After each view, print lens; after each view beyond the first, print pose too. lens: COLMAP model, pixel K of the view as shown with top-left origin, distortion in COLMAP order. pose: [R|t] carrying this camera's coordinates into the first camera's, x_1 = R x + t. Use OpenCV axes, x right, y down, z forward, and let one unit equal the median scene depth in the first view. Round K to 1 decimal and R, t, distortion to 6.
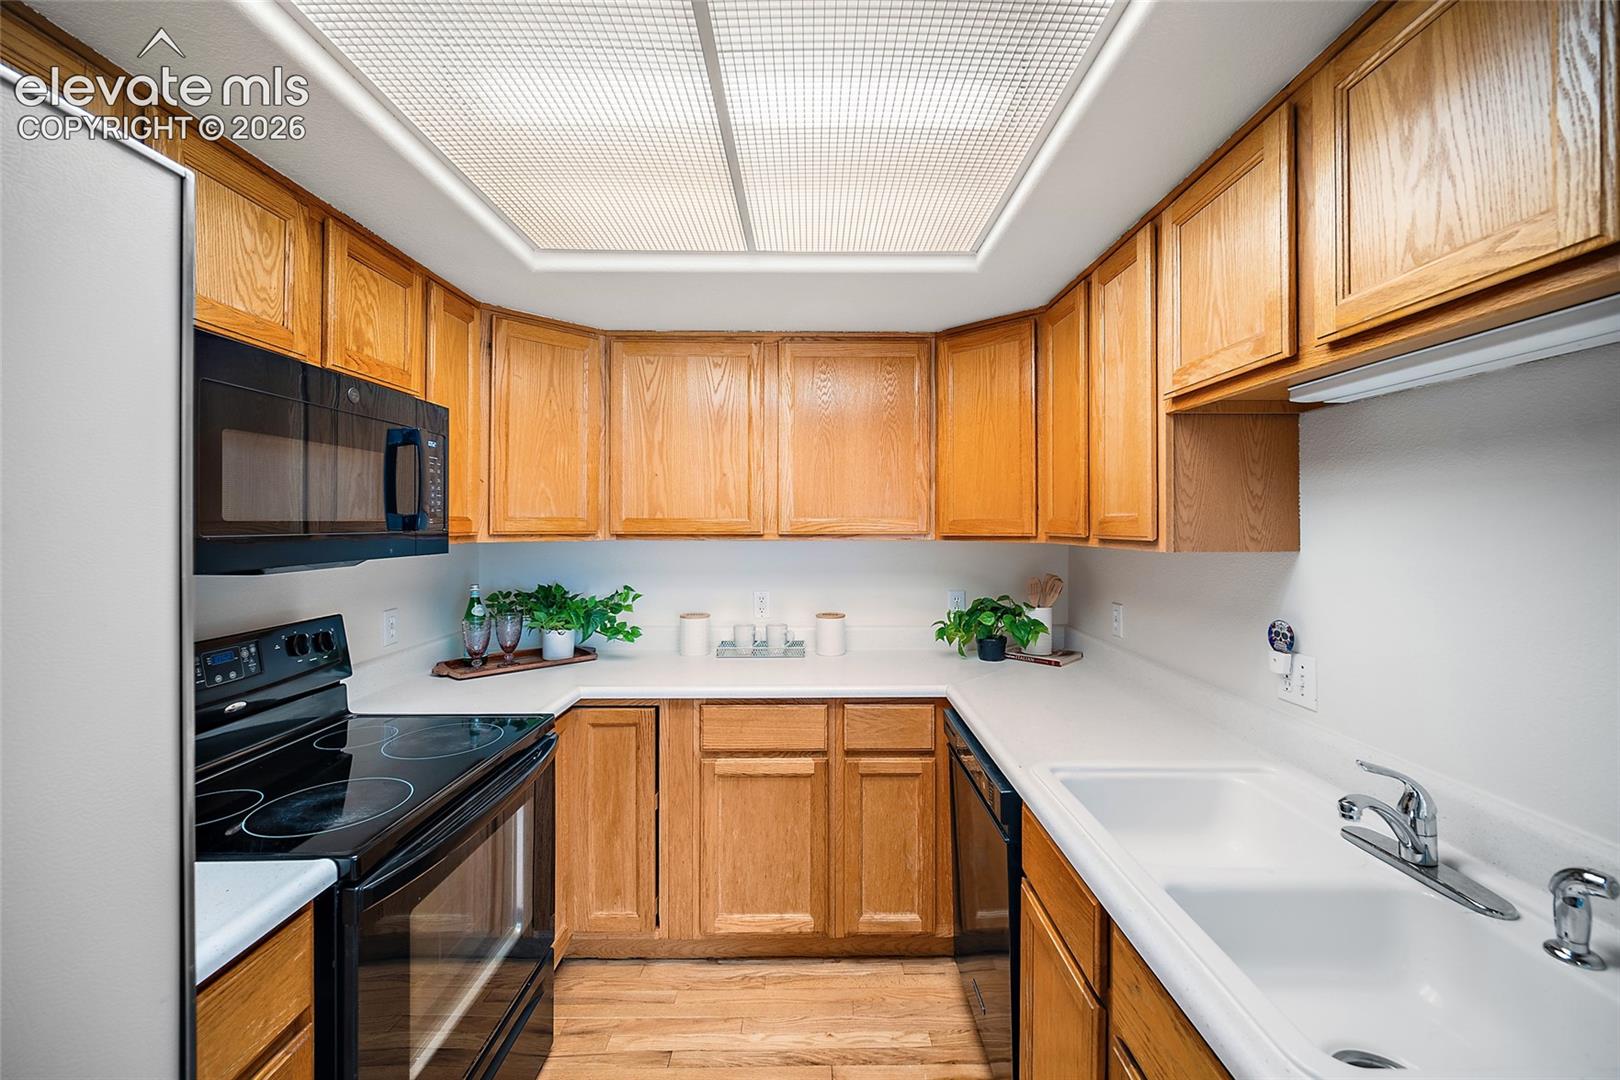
lens RADIAL K [[643.9, 0, 820.9], [0, 643.9, 517.5], [0, 0, 1]] dist [-0.007132, -0.000053]
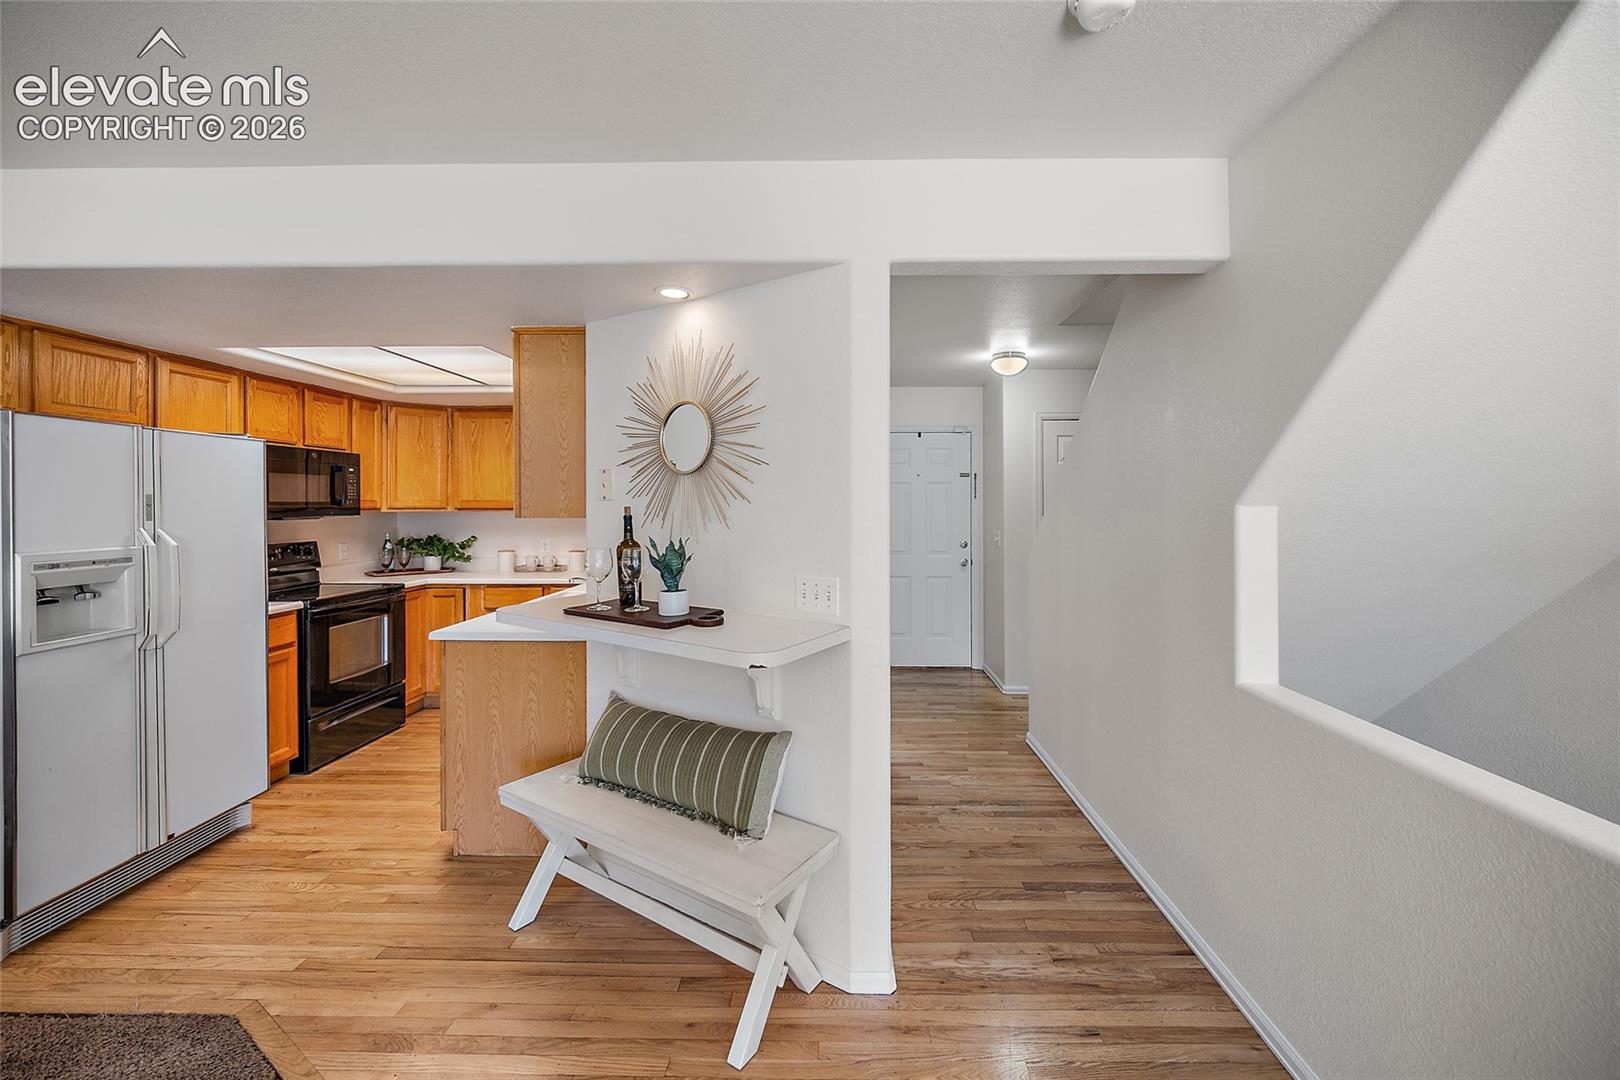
lens RADIAL K [[658.1, 0, 825.0], [0, 658.1, 505.7], [0, 0, 1]] dist [-0.002646, 0.000276]
pose [[0.999288, -0.003214, -0.037593, 1.029075], [0.003682, 0.999917, 0.012364, -0.003504], [0.037550, -0.012494, 0.999217, -1.140738]]
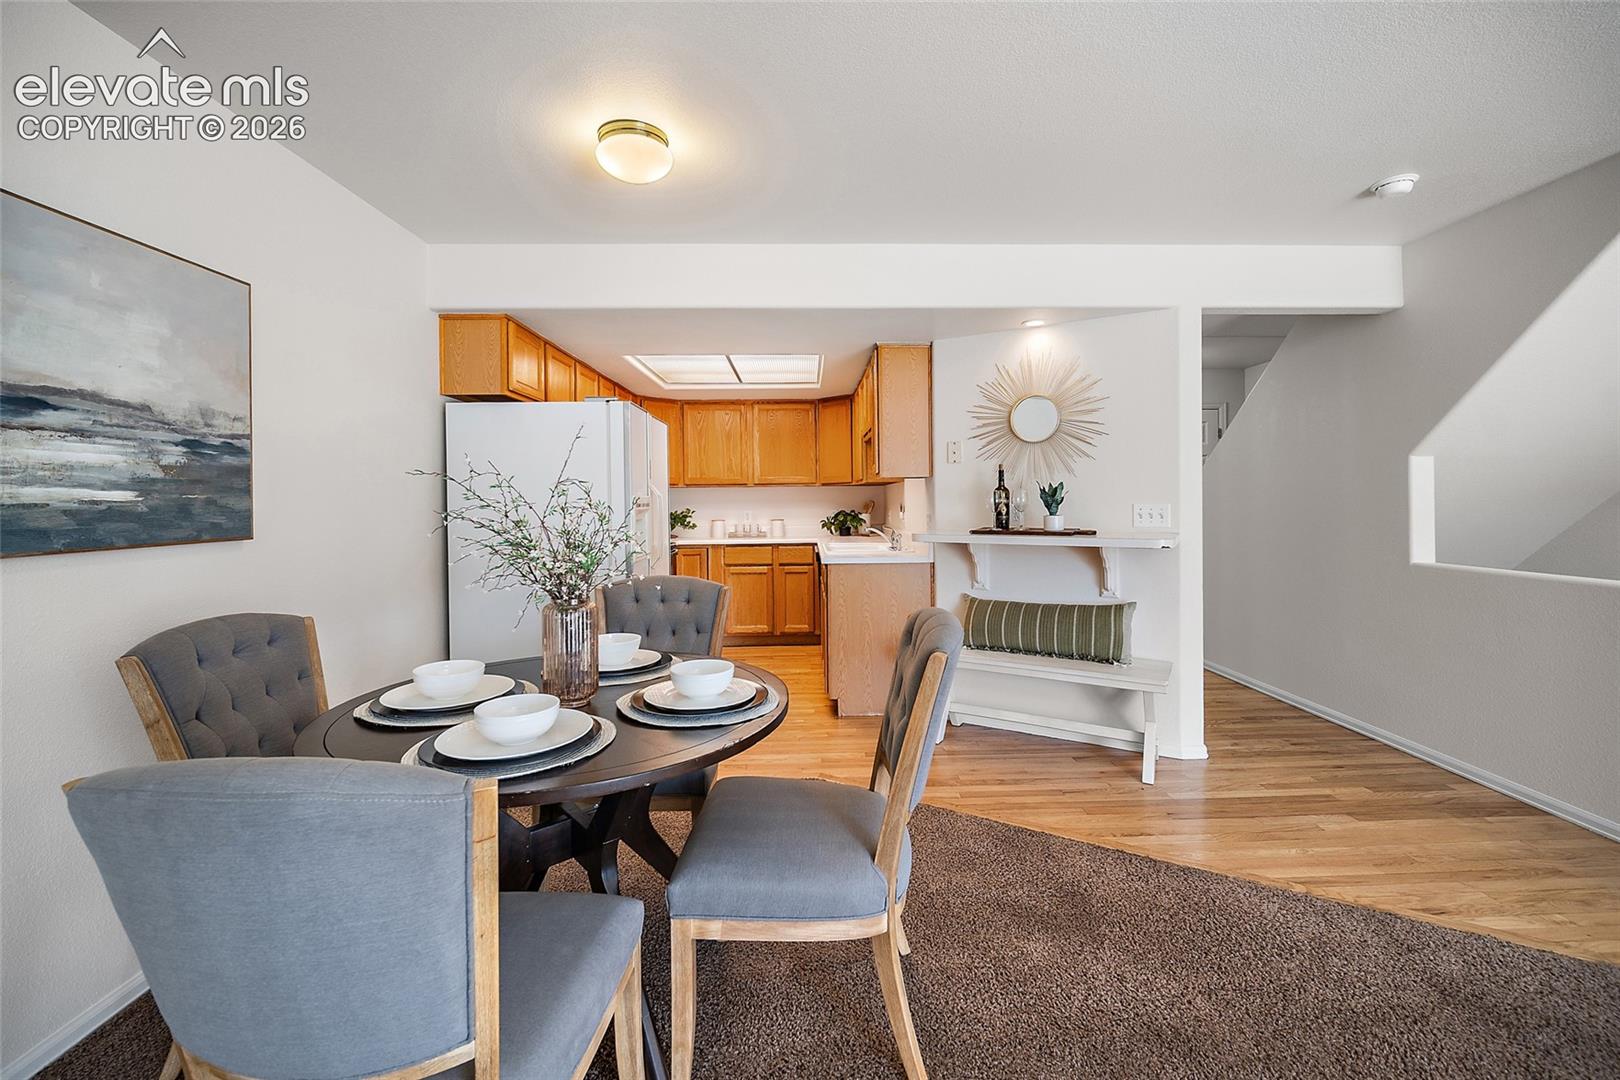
lens RADIAL K [[658.1, 0, 825.0], [0, 658.1, 505.7], [0, 0, 1]] dist [-0.002646, 0.000276]
pose [[0.999765, -0.012543, 0.017668, 0.181560], [0.012268, 0.999803, 0.015576, 0.084606], [-0.017860, -0.015356, 0.999723, -1.704651]]
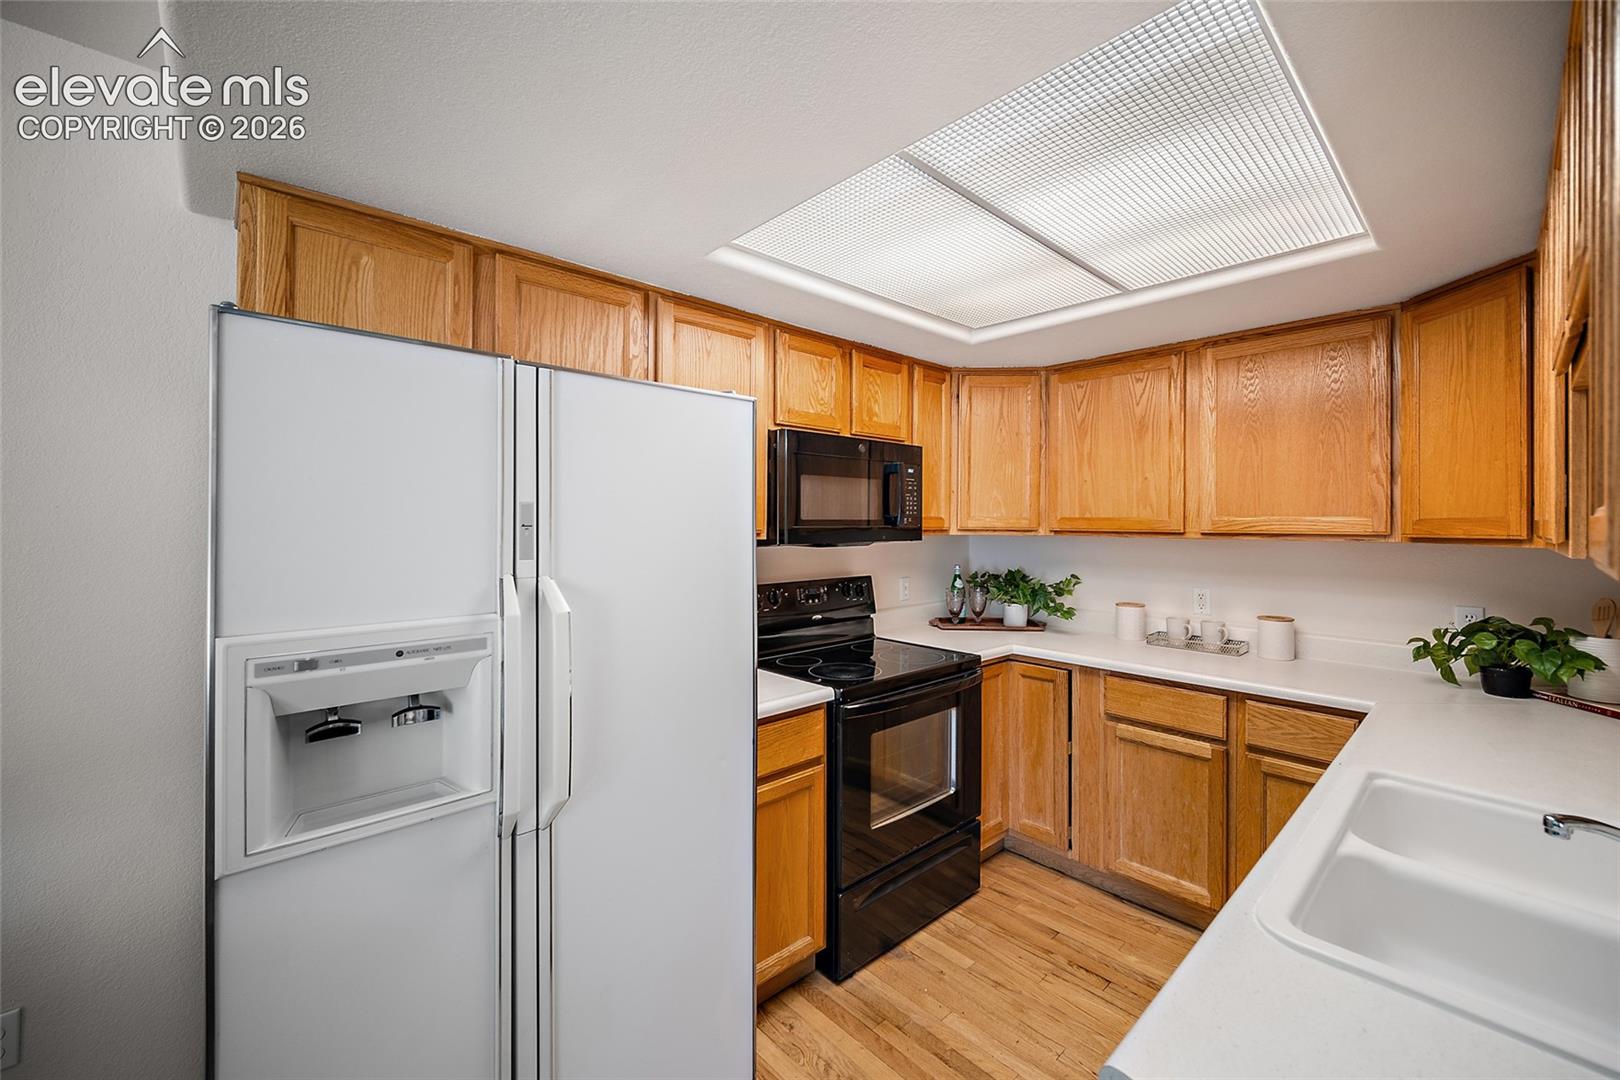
lens RADIAL K [[643.9, 0, 820.9], [0, 643.9, 517.5], [0, 0, 1]] dist [-0.007132, -0.000053]
pose [[0.671896, -0.001741, -0.740644, 0.338072], [0.002974, 0.999996, 0.000347, -0.000876], [0.740640, -0.002436, 0.671898, -0.182541]]
